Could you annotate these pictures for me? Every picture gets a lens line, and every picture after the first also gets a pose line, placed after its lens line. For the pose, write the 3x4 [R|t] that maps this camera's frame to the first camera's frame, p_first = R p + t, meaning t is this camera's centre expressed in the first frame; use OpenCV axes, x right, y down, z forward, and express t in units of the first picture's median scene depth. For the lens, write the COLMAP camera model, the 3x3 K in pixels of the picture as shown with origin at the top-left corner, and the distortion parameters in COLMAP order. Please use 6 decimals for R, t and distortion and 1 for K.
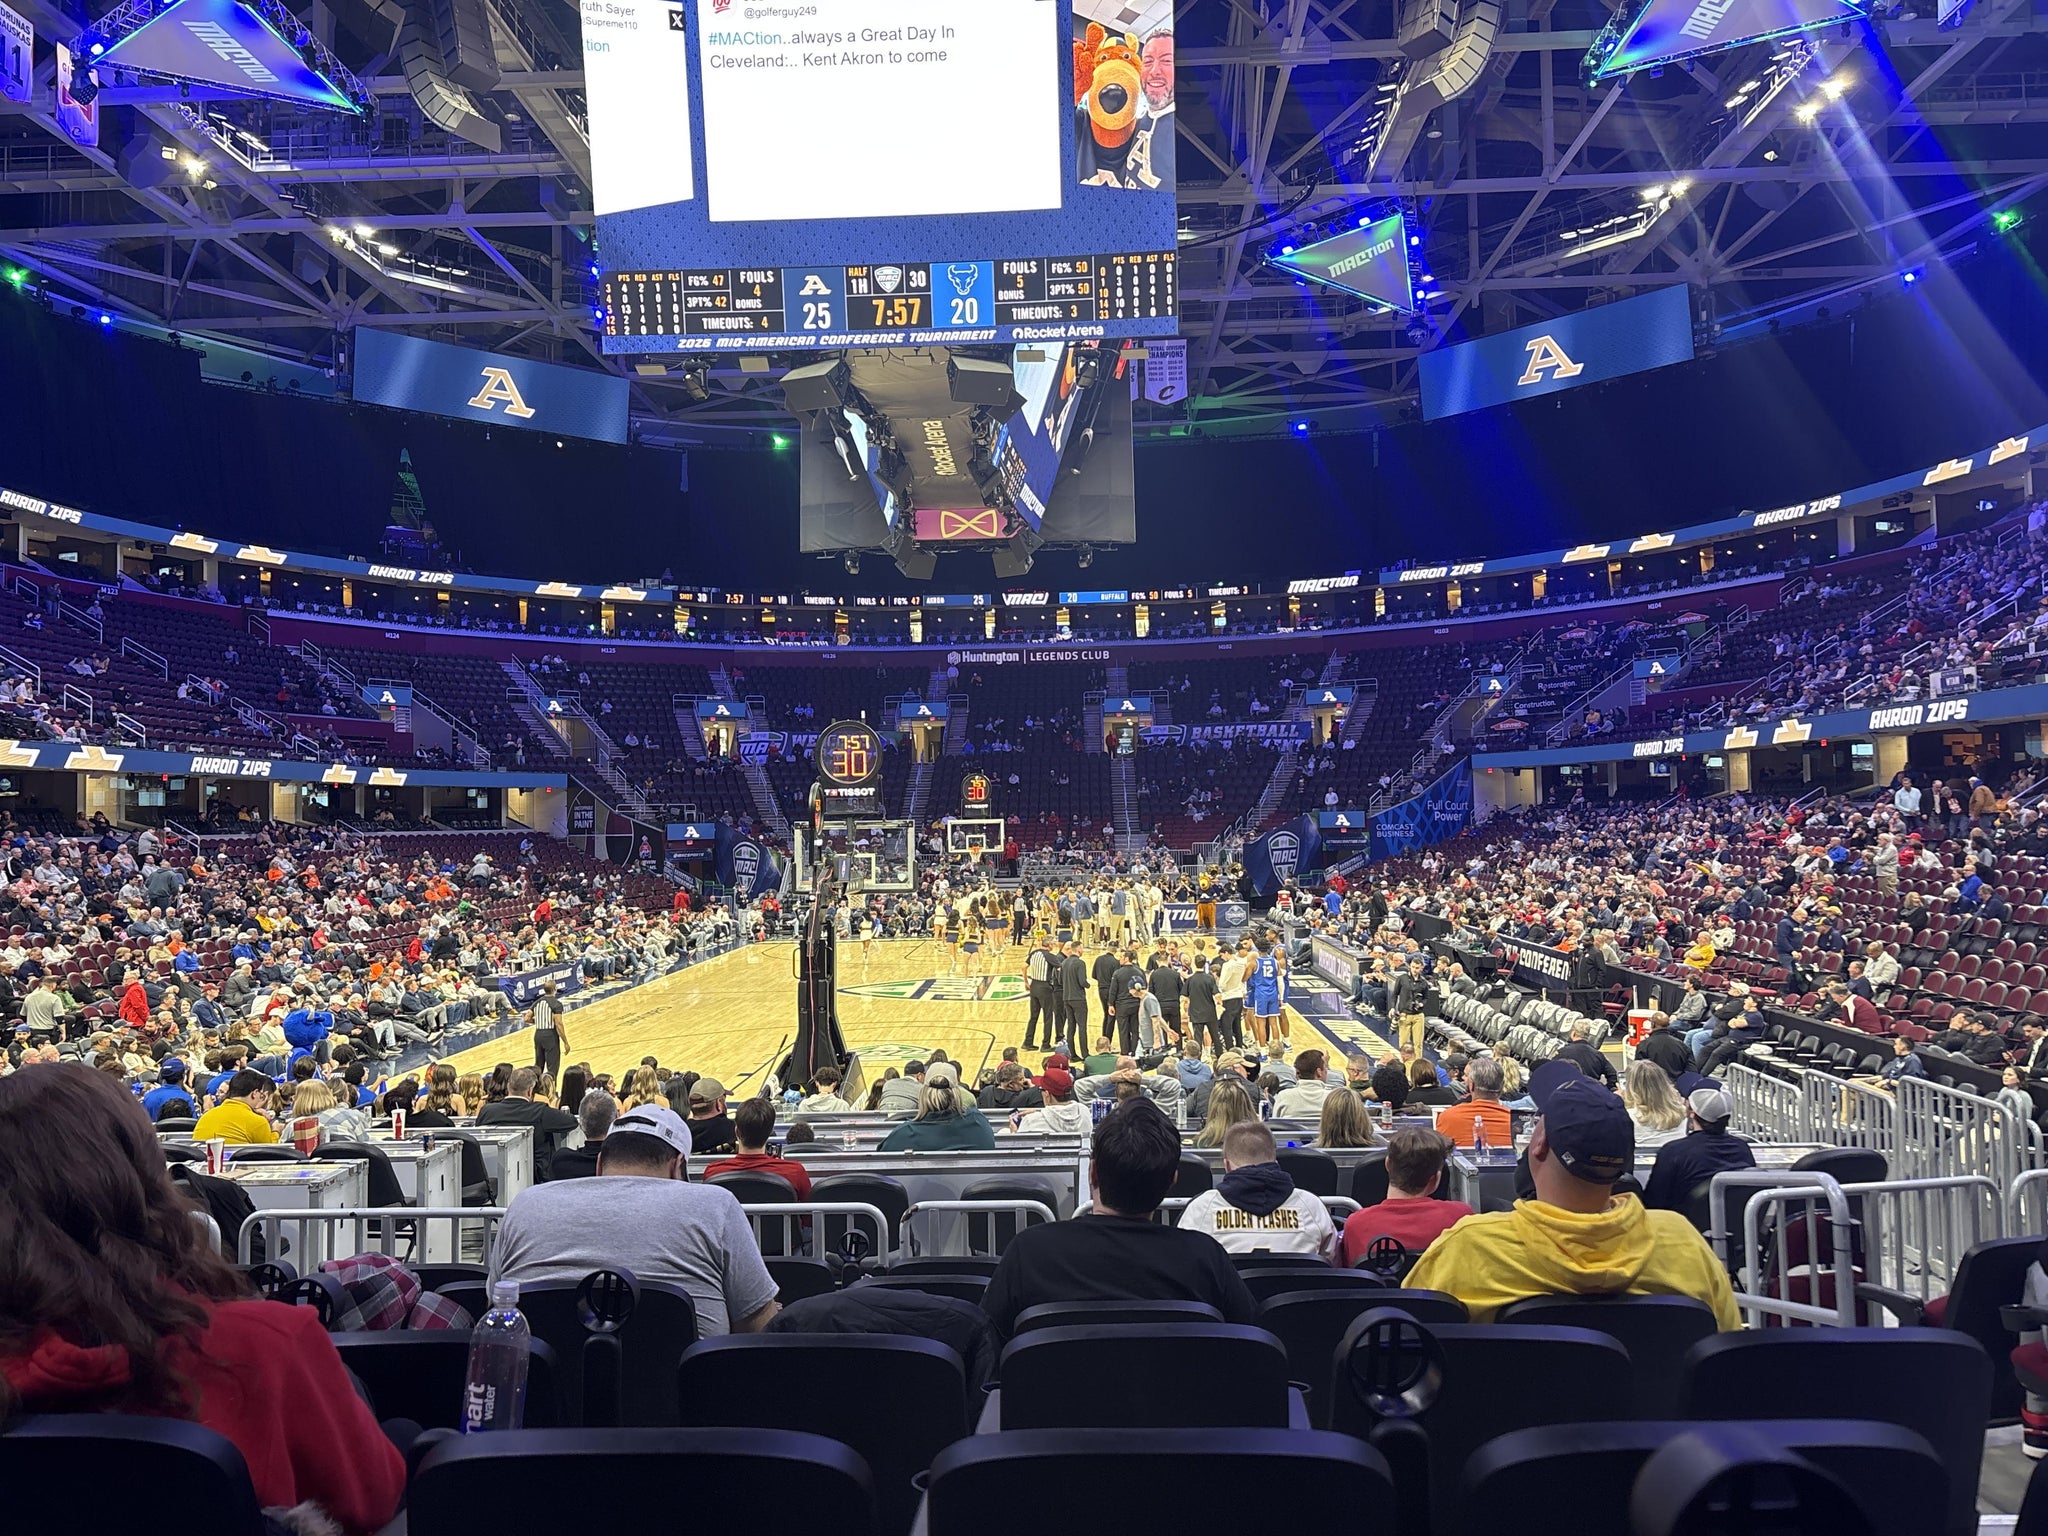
lens RADIAL K [[1547.1, 0, 1023.5], [0, 1547.1, 764.0], [0, 0, 1]] dist [0.031822, -0.041786]
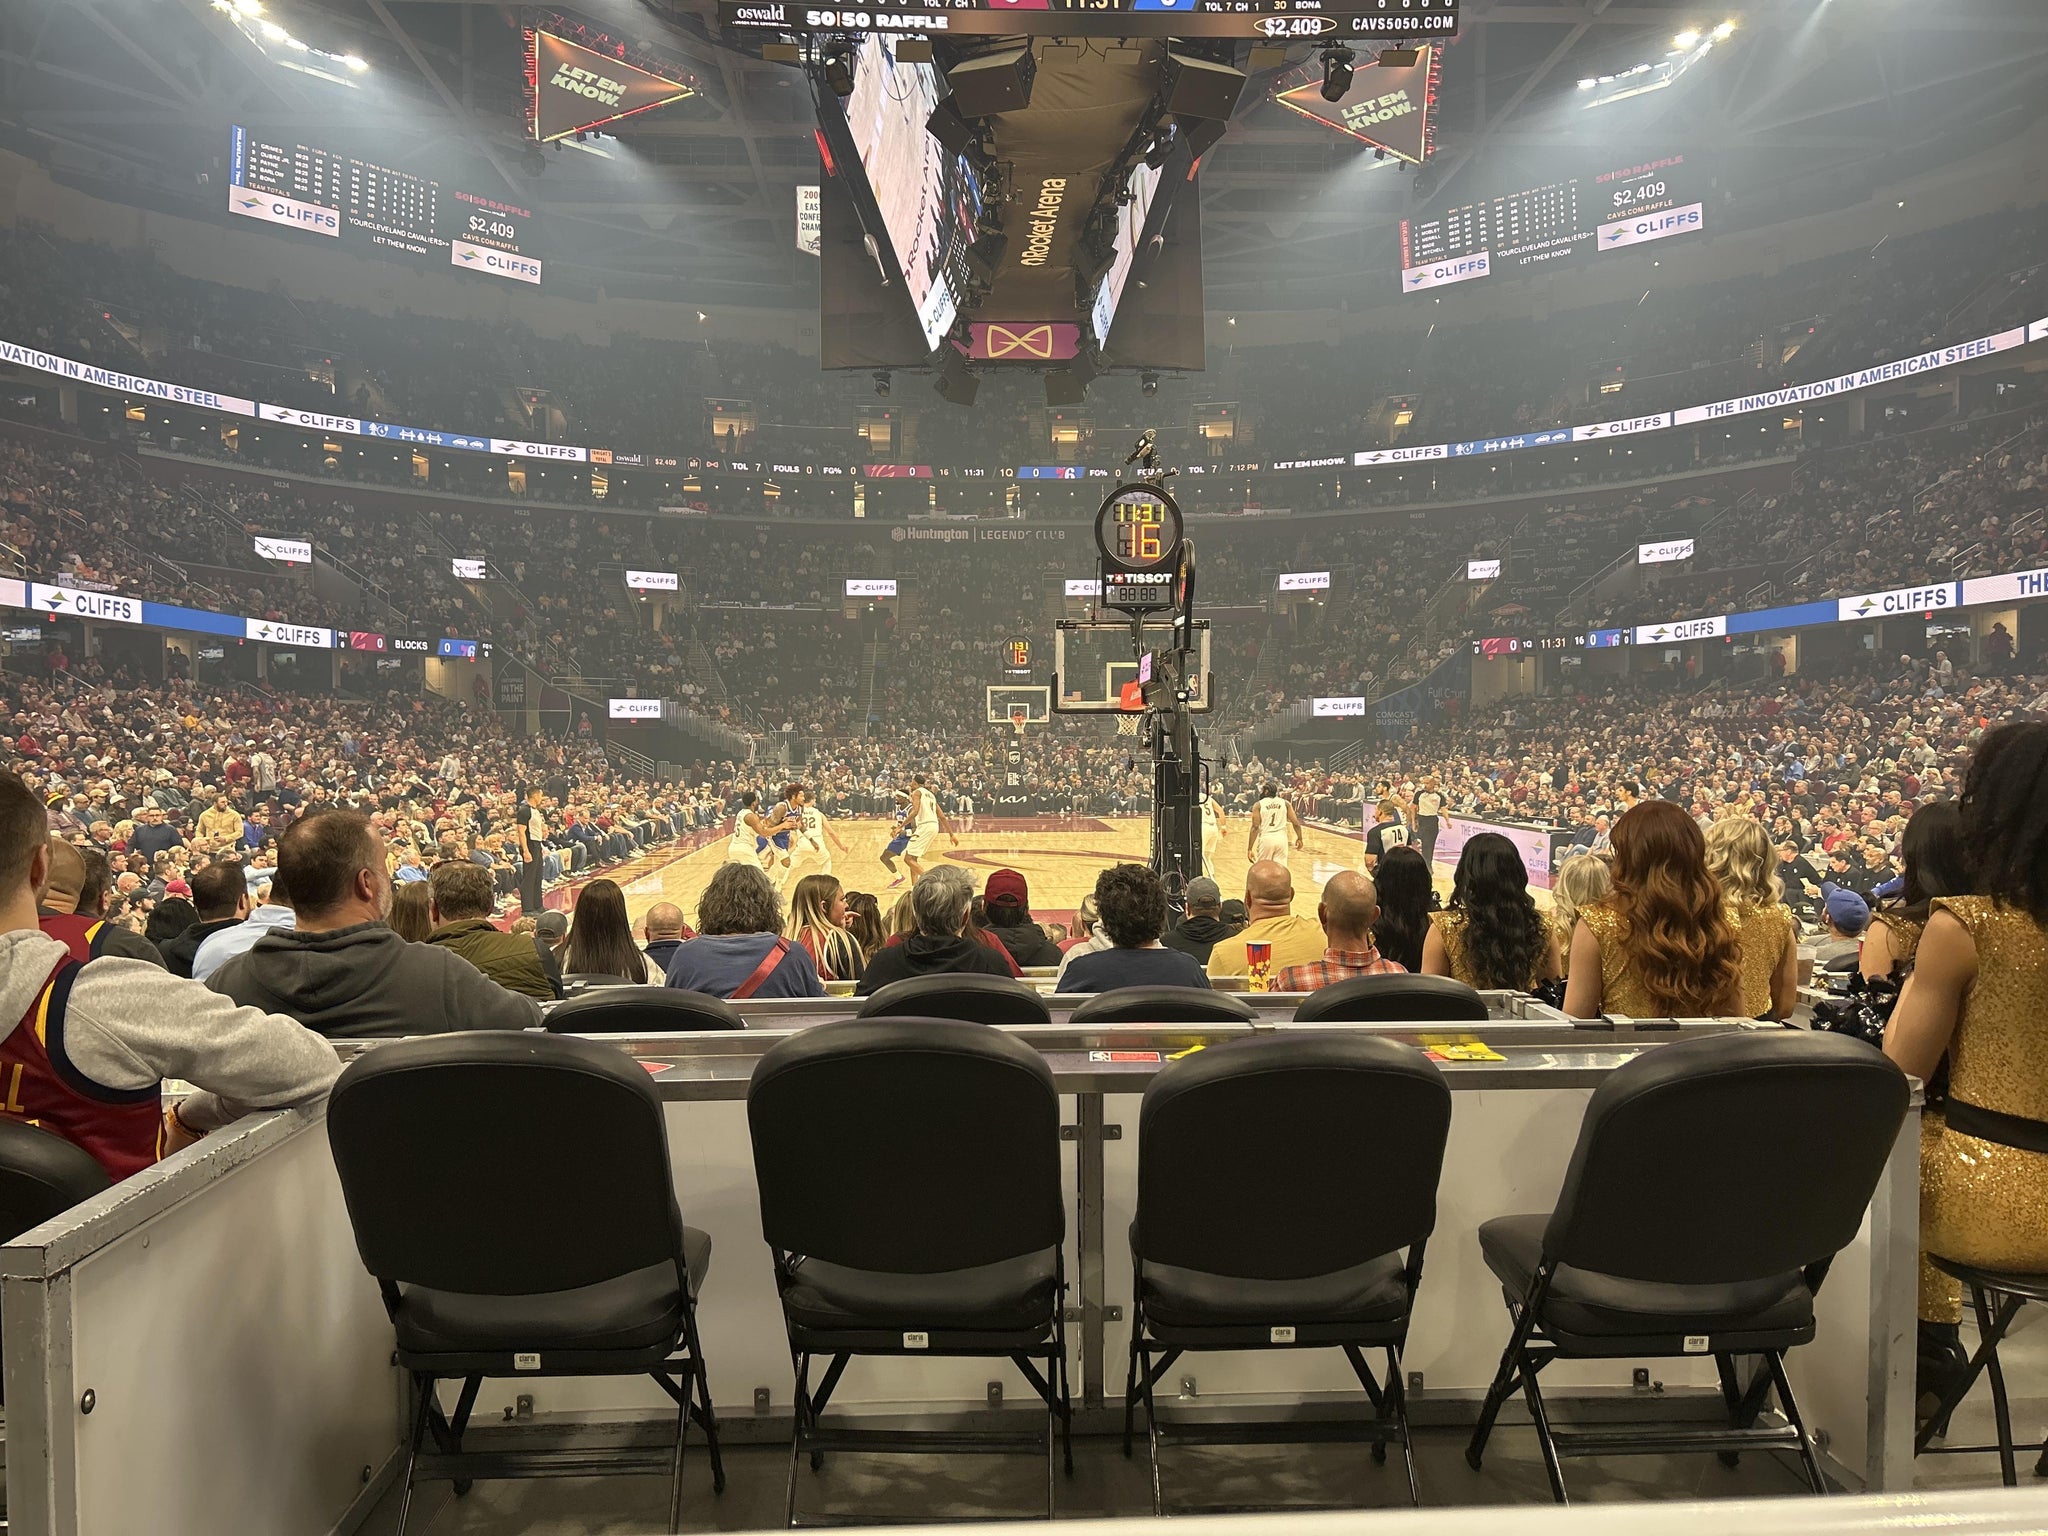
lens RADIAL K [[1547.1, 0, 1020.2], [0, 1547.1, 780.7], [0, 0, 1]] dist [0.031822, -0.041786]
pose [[0.995675, 0.011211, 0.092227, -0.069976], [-0.017486, 0.997565, 0.067520, 0.019593], [-0.091245, -0.068841, 0.993446, 0.071501]]
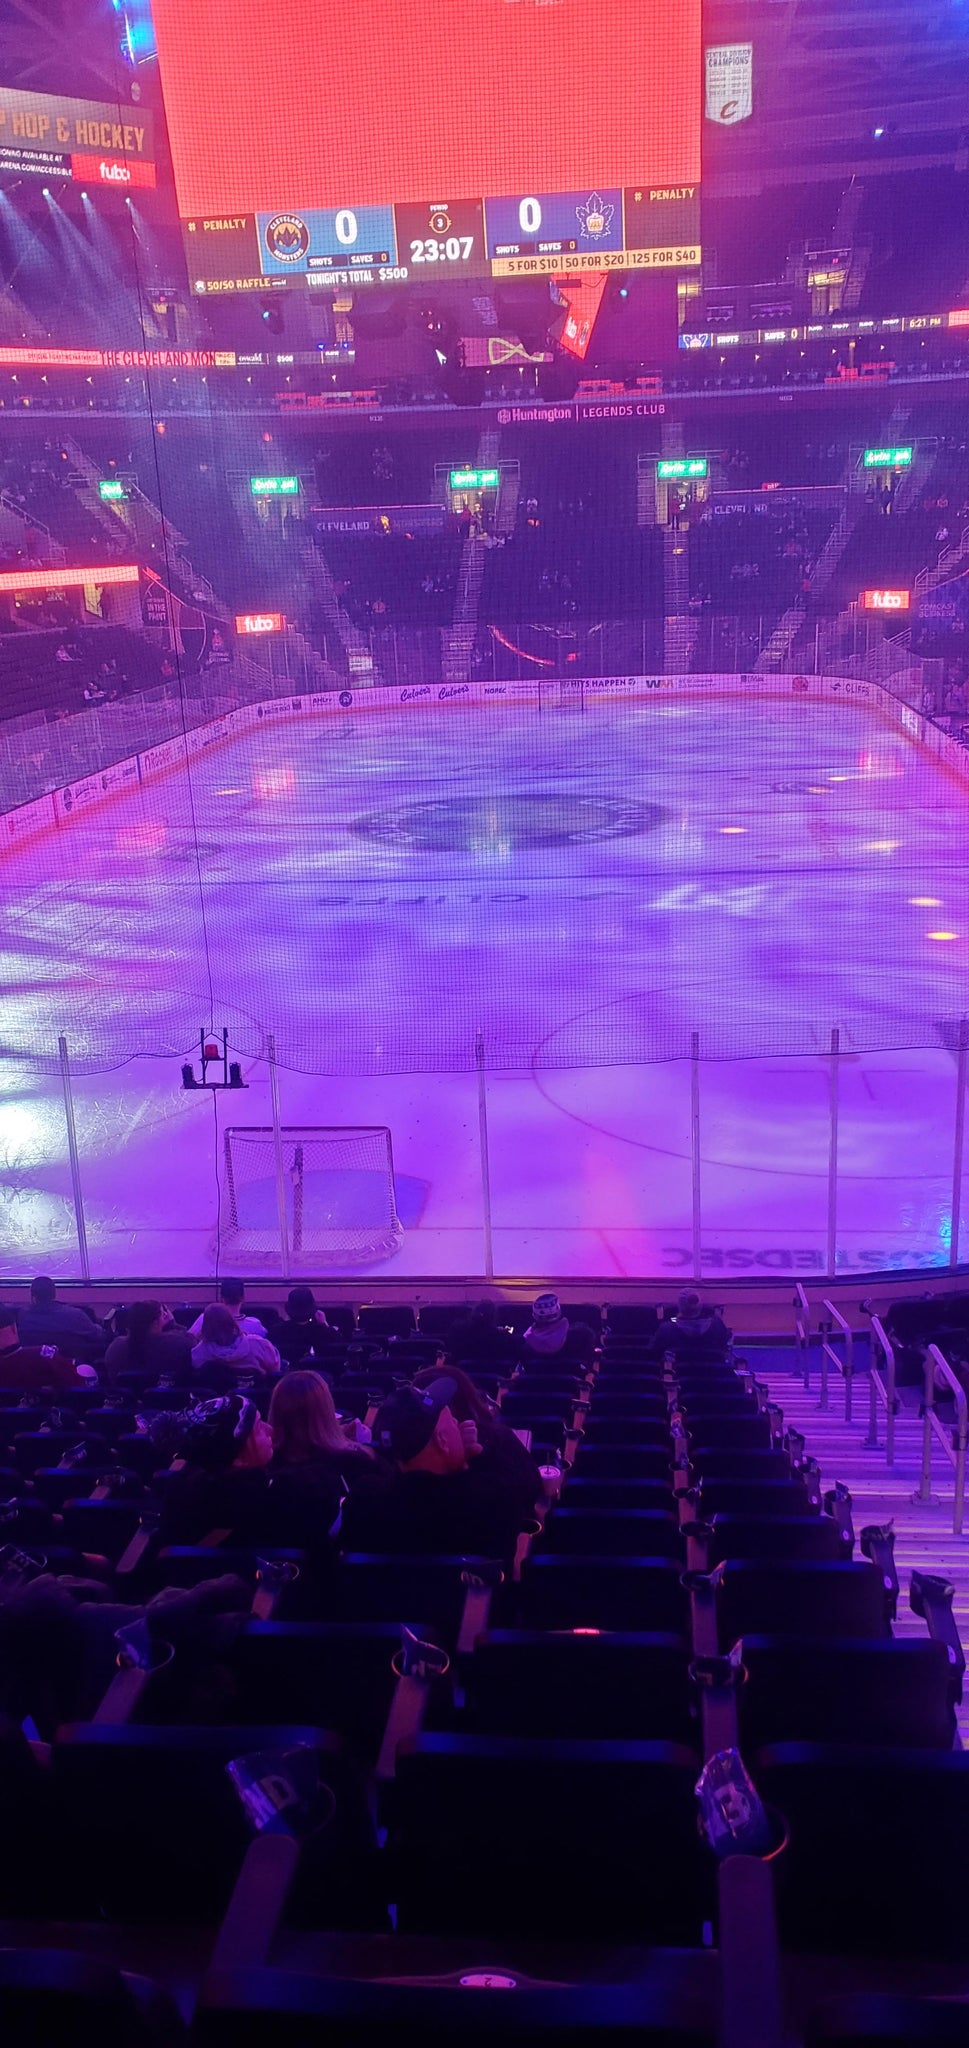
lens RADIAL K [[1584.9, 0, 497.6], [0, 1584.9, 1047.2], [0, 0, 1]] dist [0.008758, -0.013213]
pose [[0.998452, -0.004553, -0.055430, 0.005238], [0.023548, 0.937513, 0.347153, -0.053914], [0.050386, -0.347920, 0.936169, -0.095914]]
